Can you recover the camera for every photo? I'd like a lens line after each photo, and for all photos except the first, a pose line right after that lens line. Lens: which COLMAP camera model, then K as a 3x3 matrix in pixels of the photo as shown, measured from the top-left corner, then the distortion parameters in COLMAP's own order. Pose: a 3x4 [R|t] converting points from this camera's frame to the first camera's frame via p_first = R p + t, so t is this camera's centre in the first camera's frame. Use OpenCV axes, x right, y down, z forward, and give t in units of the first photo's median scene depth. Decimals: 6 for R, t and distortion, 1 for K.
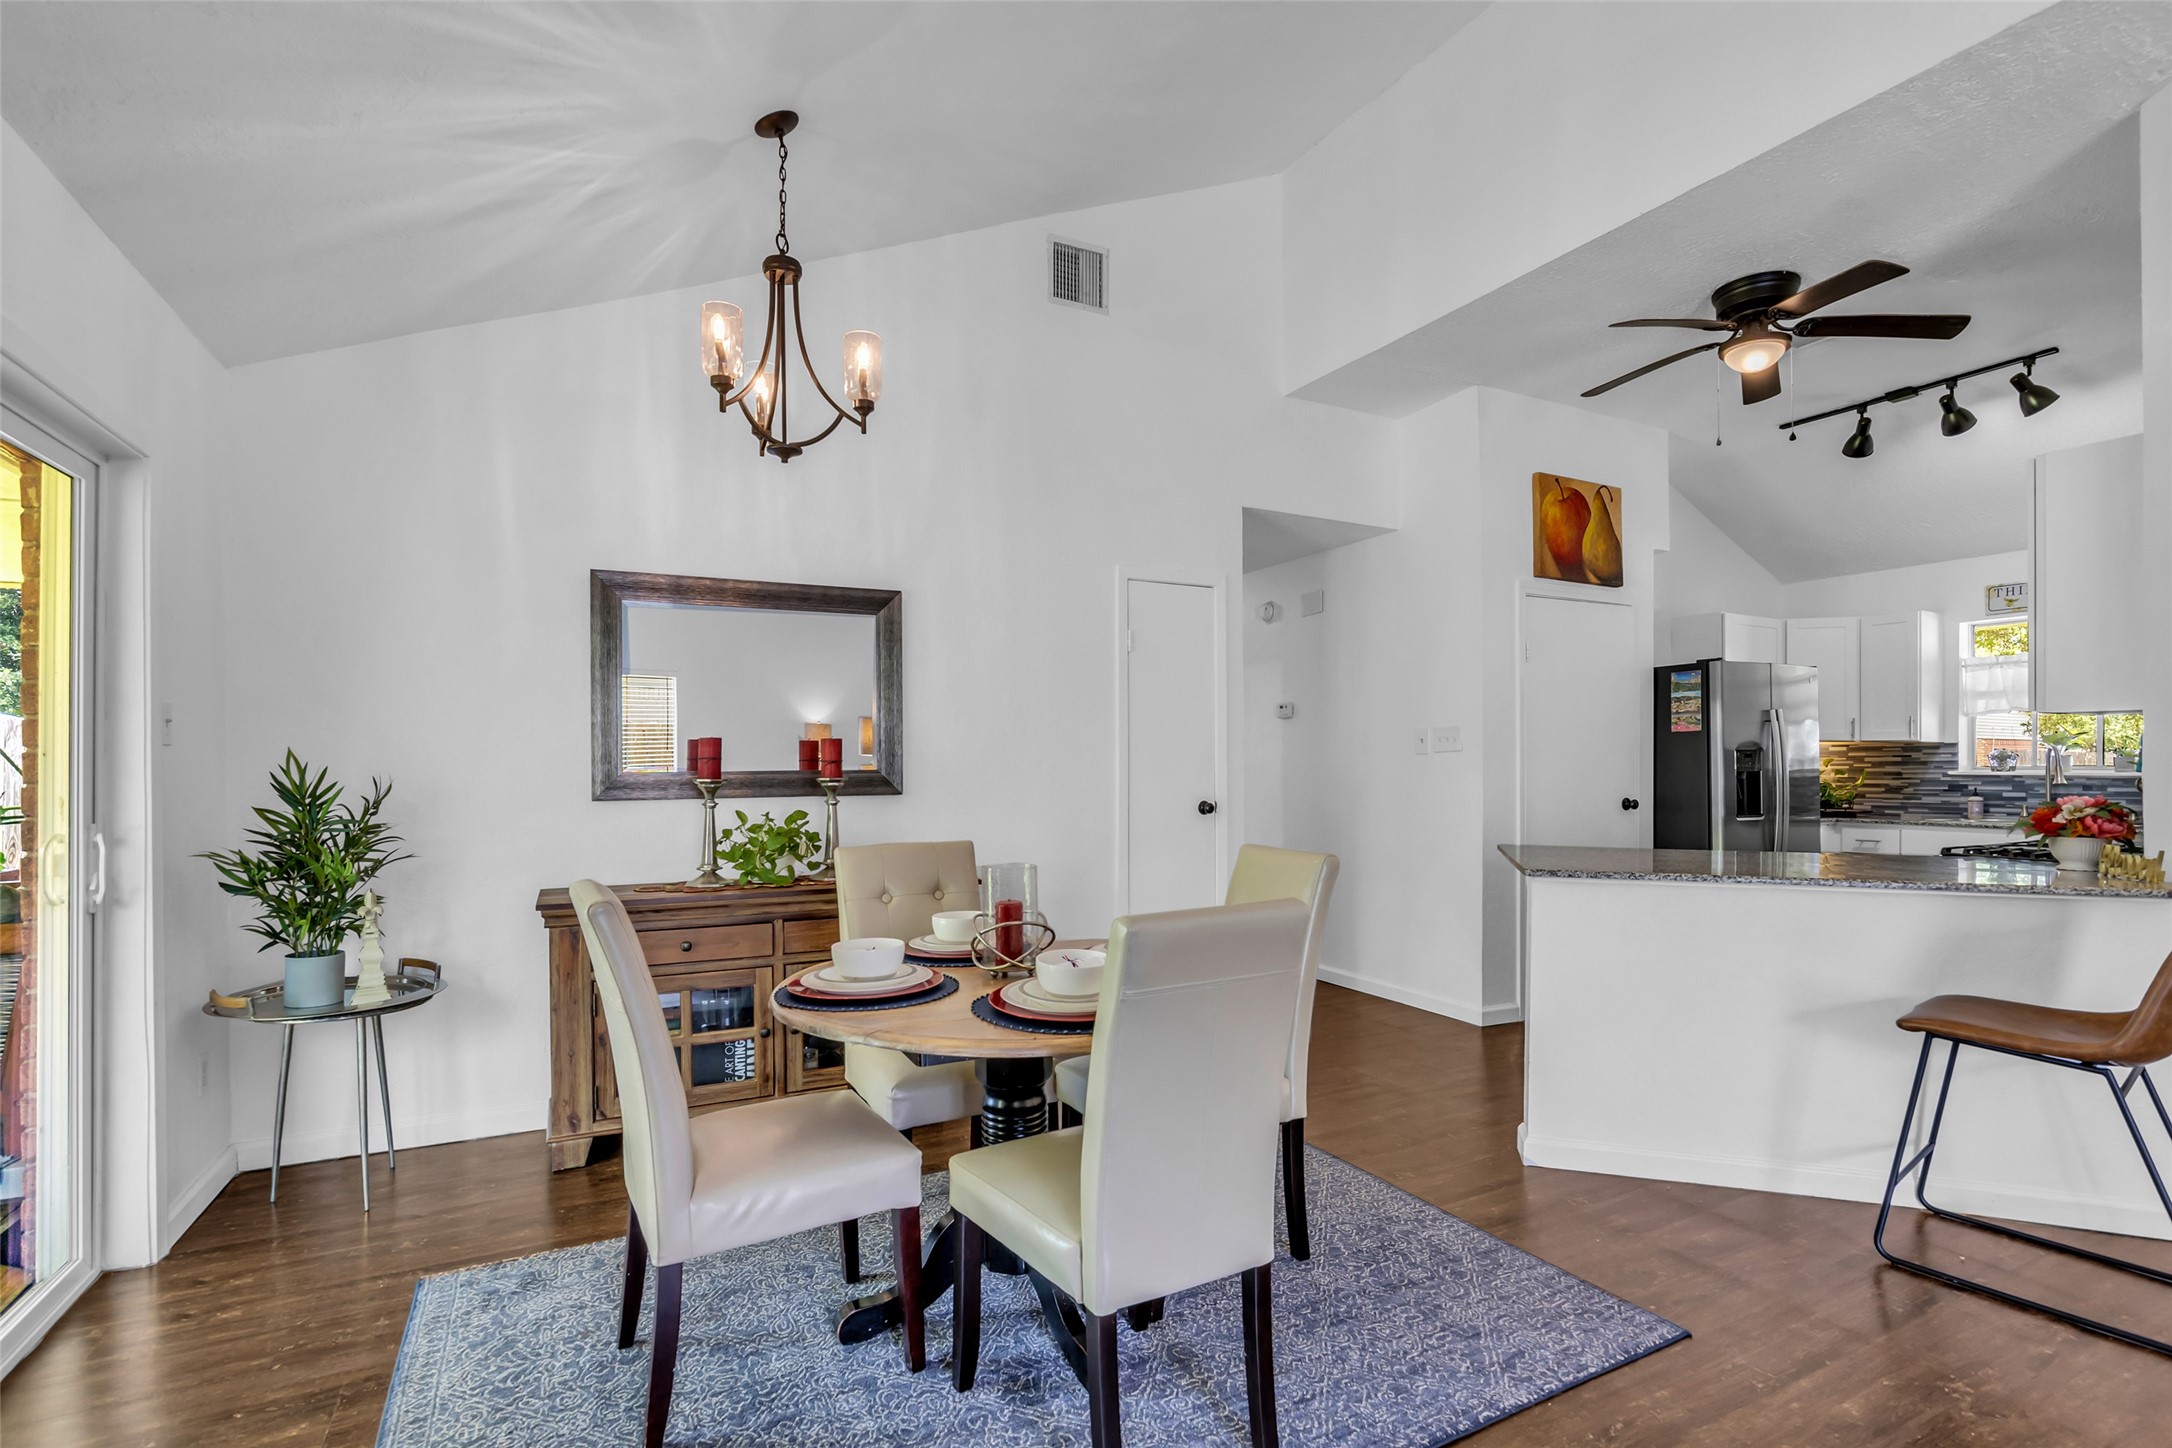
lens RADIAL K [[1009.4, 0, 1085.3], [0, 1009.4, 765.6], [0, 0, 1]] dist [-0.006246, -0.000004]
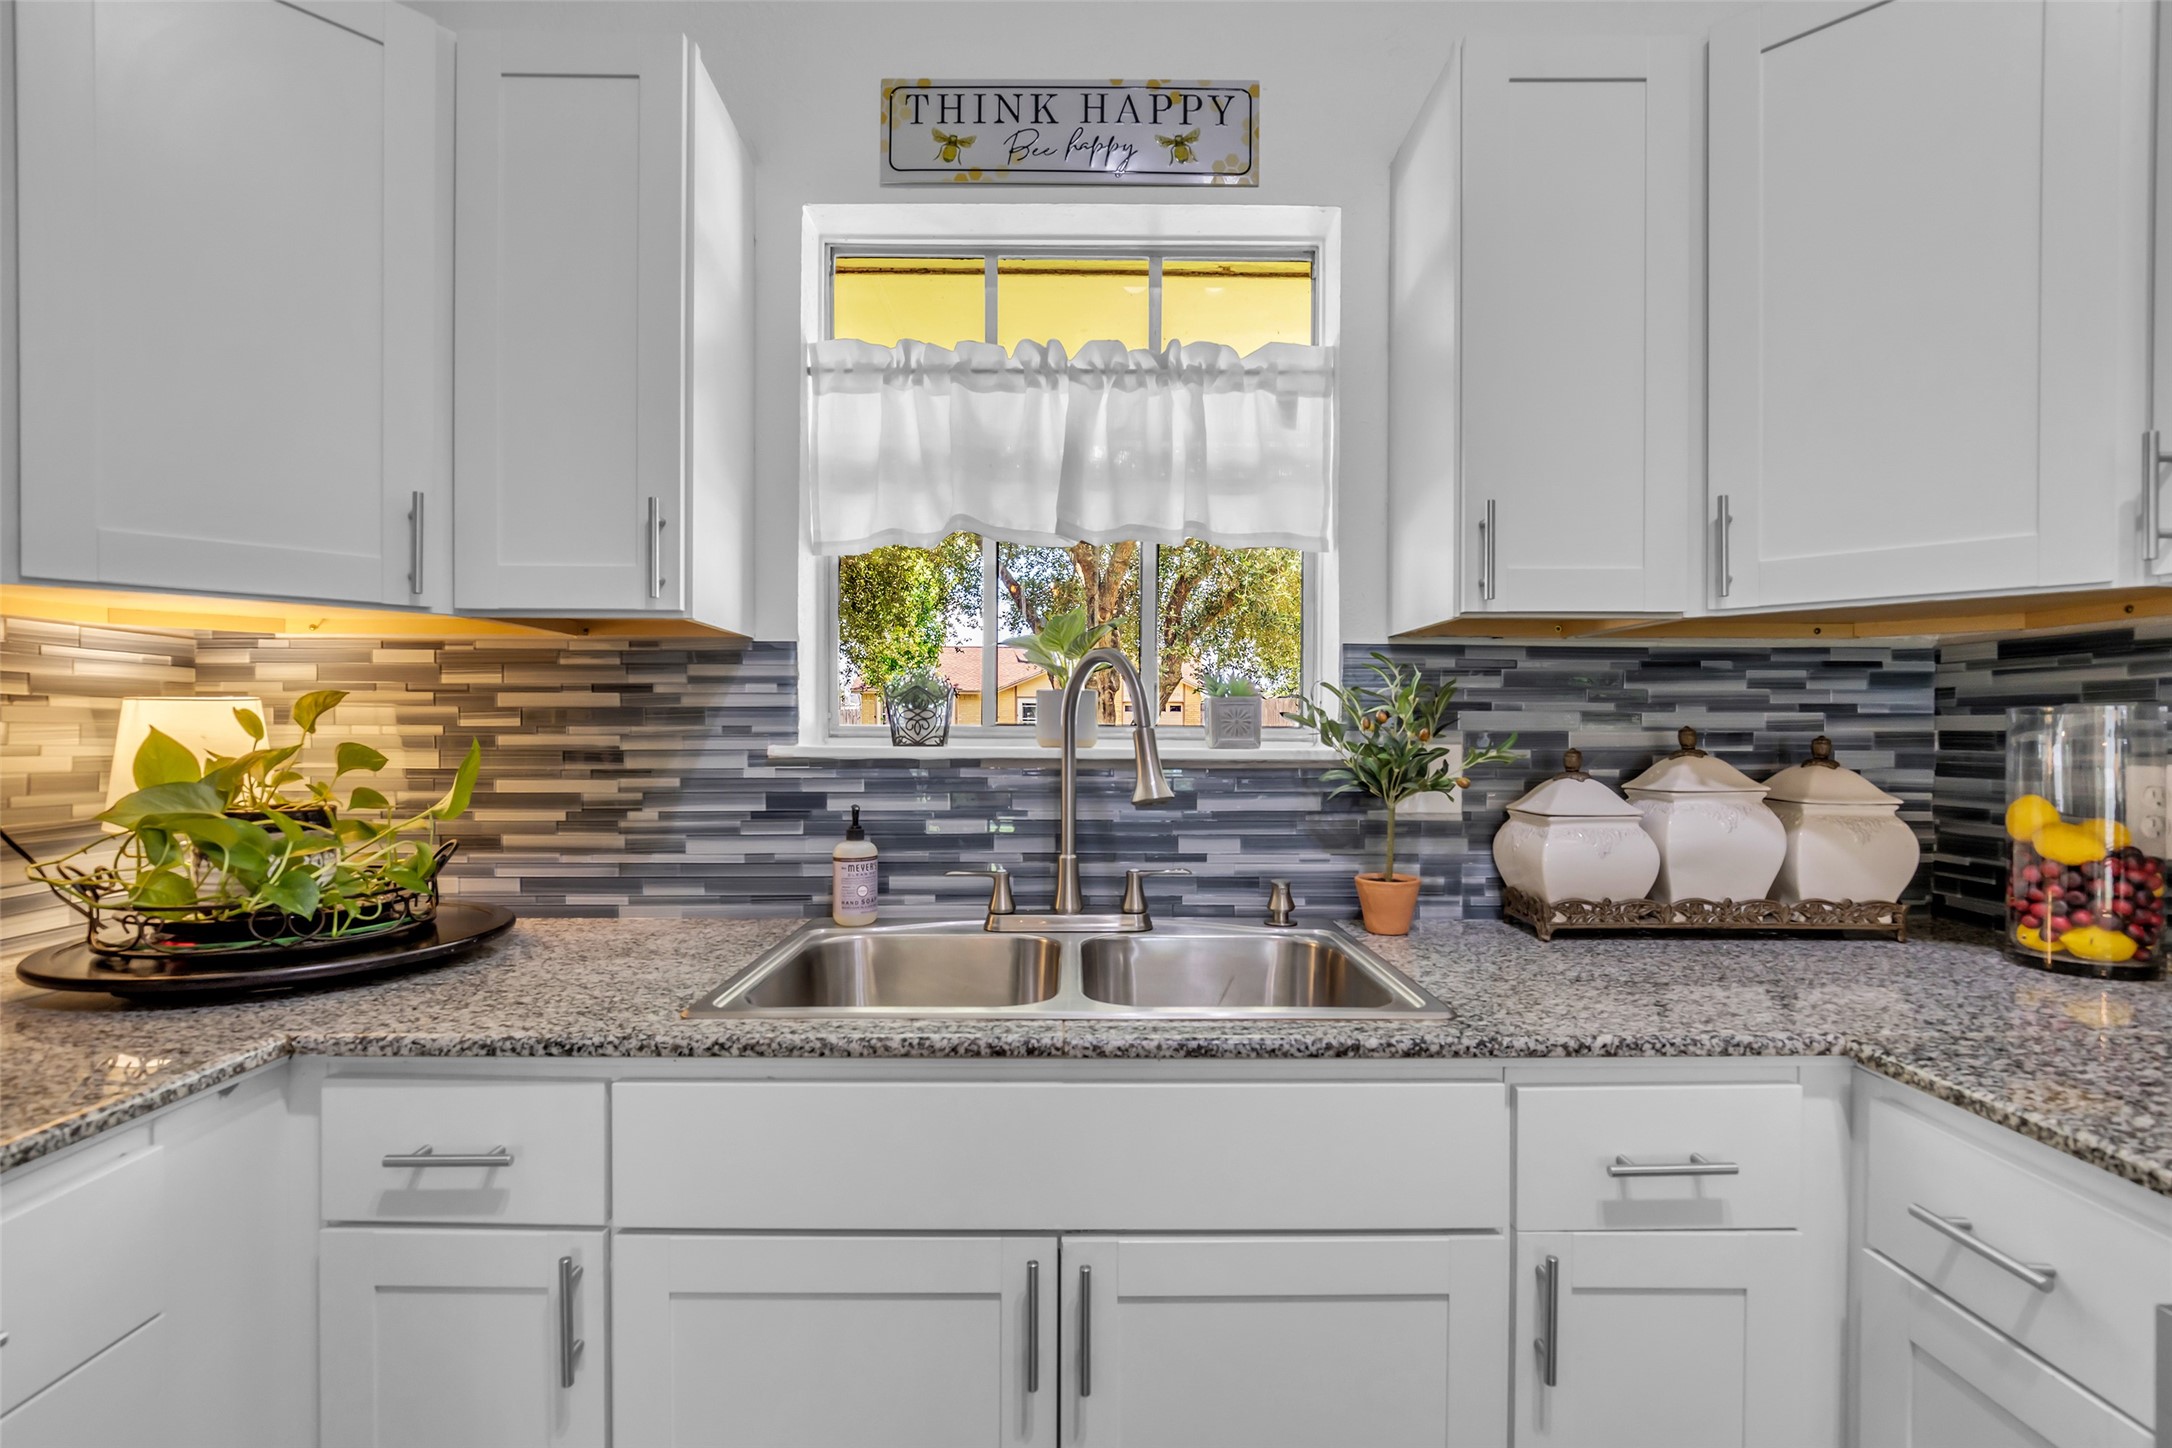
lens RADIAL K [[1040.4, 0, 1086.0], [0, 1040.4, 724.0], [0, 0, 1]] dist [0.004325, 0.000130]
pose [[0.456226, -0.001319, 0.889863, 0.823632], [-0.002852, 0.999992, 0.002944, -0.001512], [-0.889859, -0.003881, 0.456218, 1.011070]]
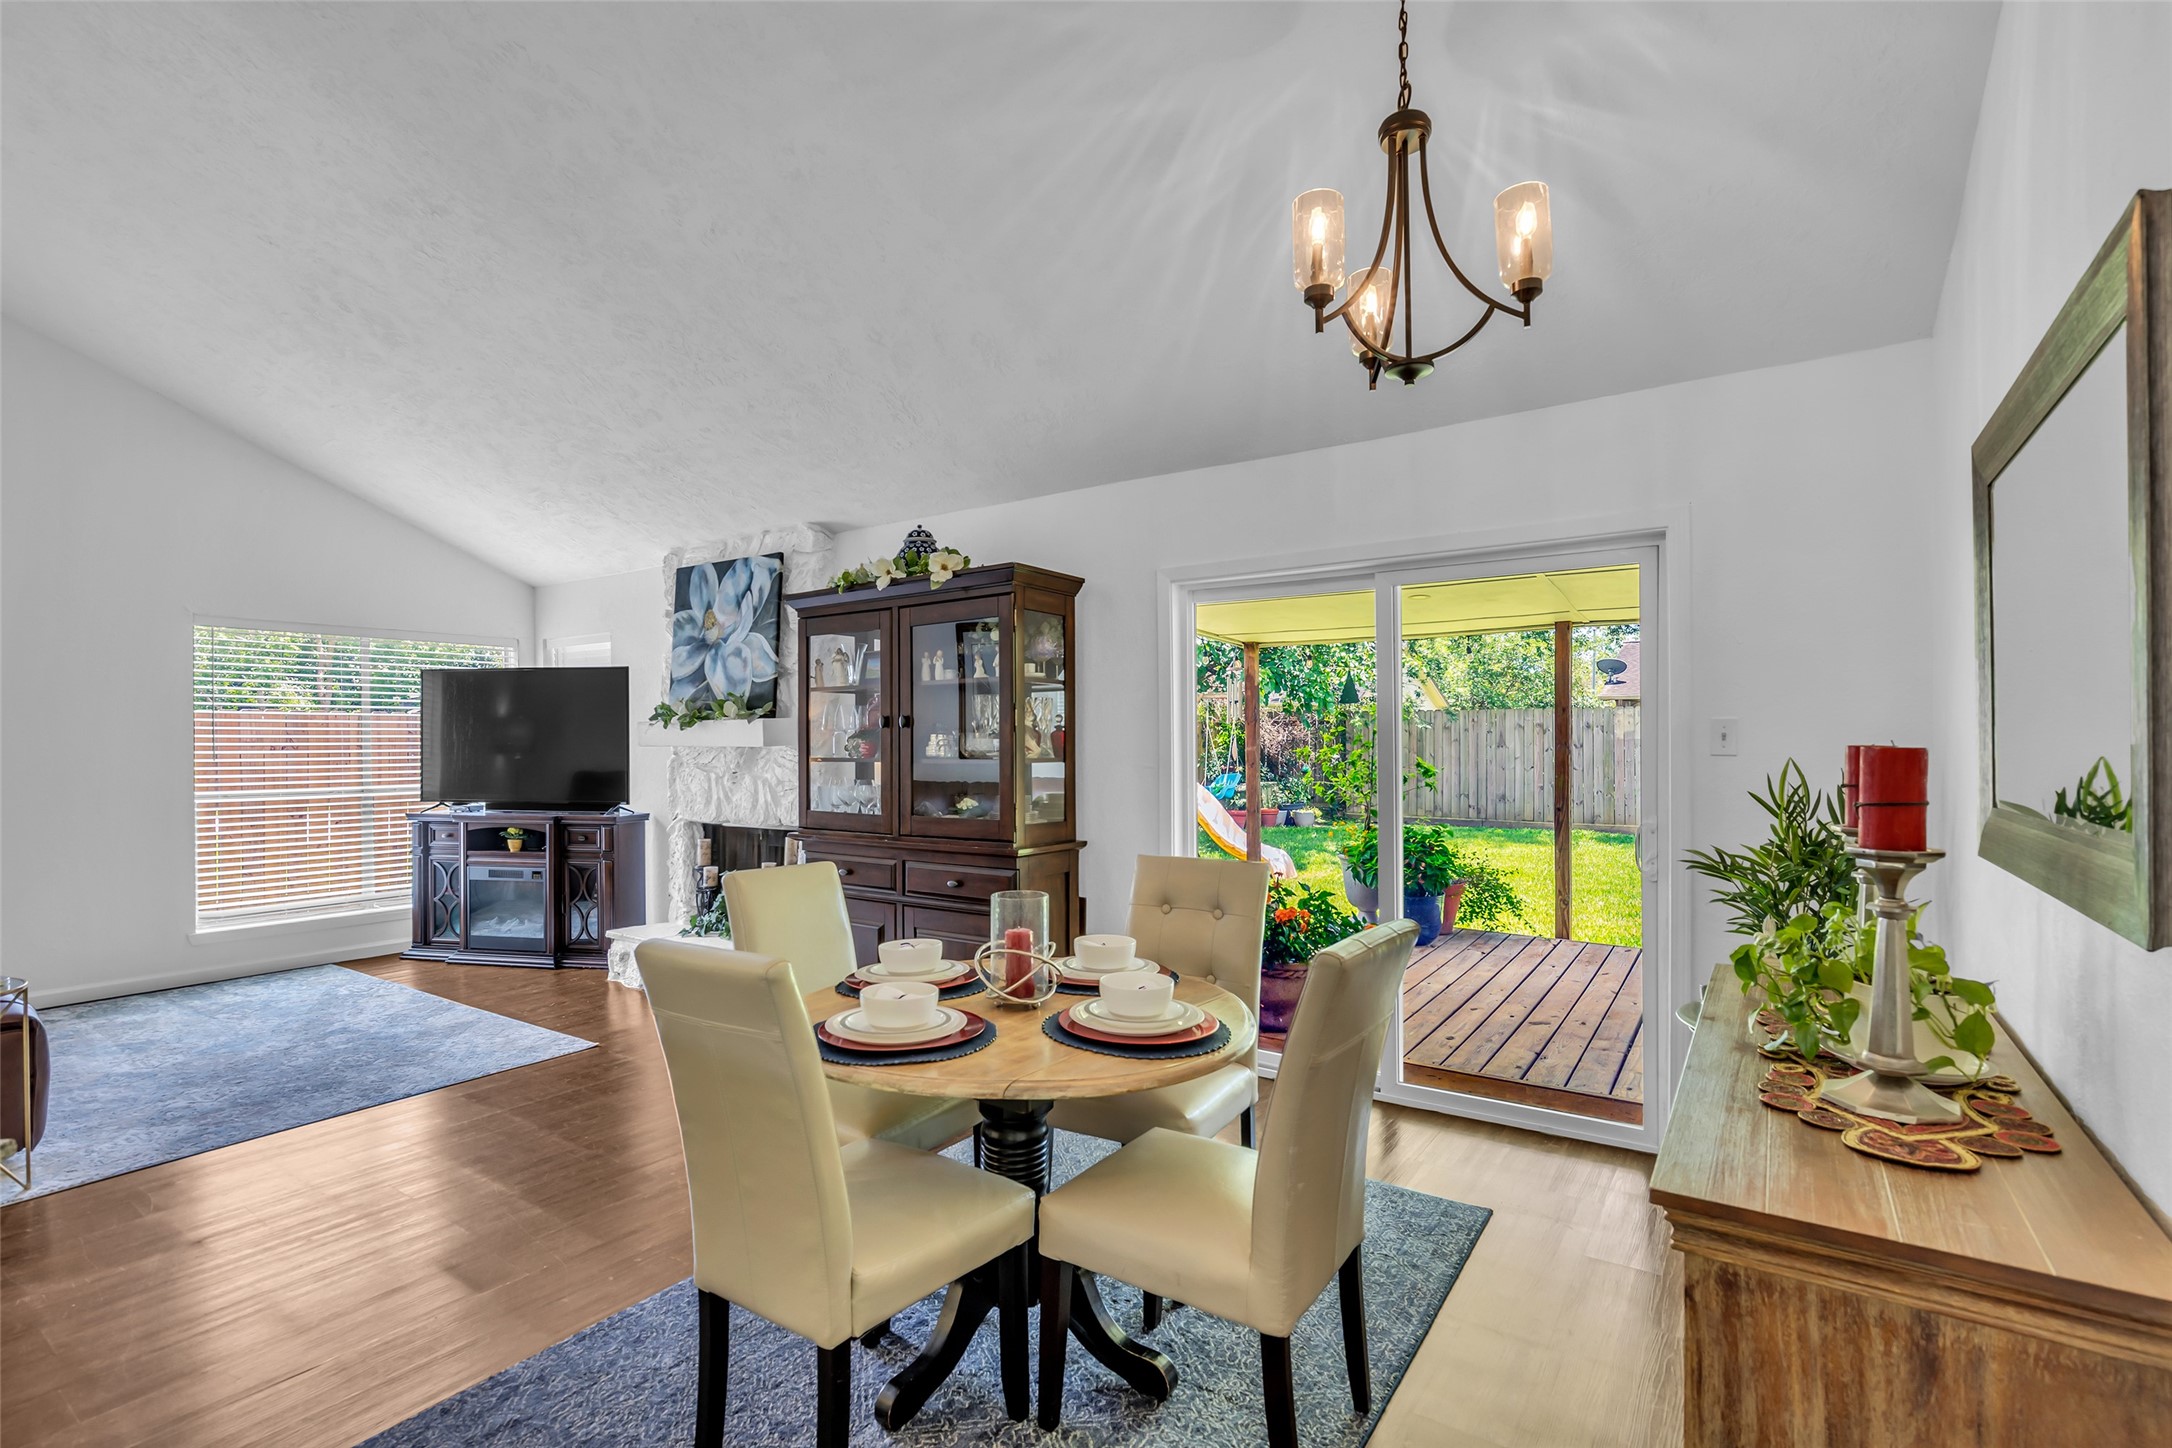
lens RADIAL K [[1008.9, 0, 1082.7], [0, 1008.9, 737.4], [0, 0, 1]] dist [-0.020532, 0.008632]
pose [[-0.881893, 0.008661, -0.471371, 0.159061], [0.009519, 0.999955, 0.000565, -0.025847], [0.471354, -0.003989, -0.881935, 0.918166]]
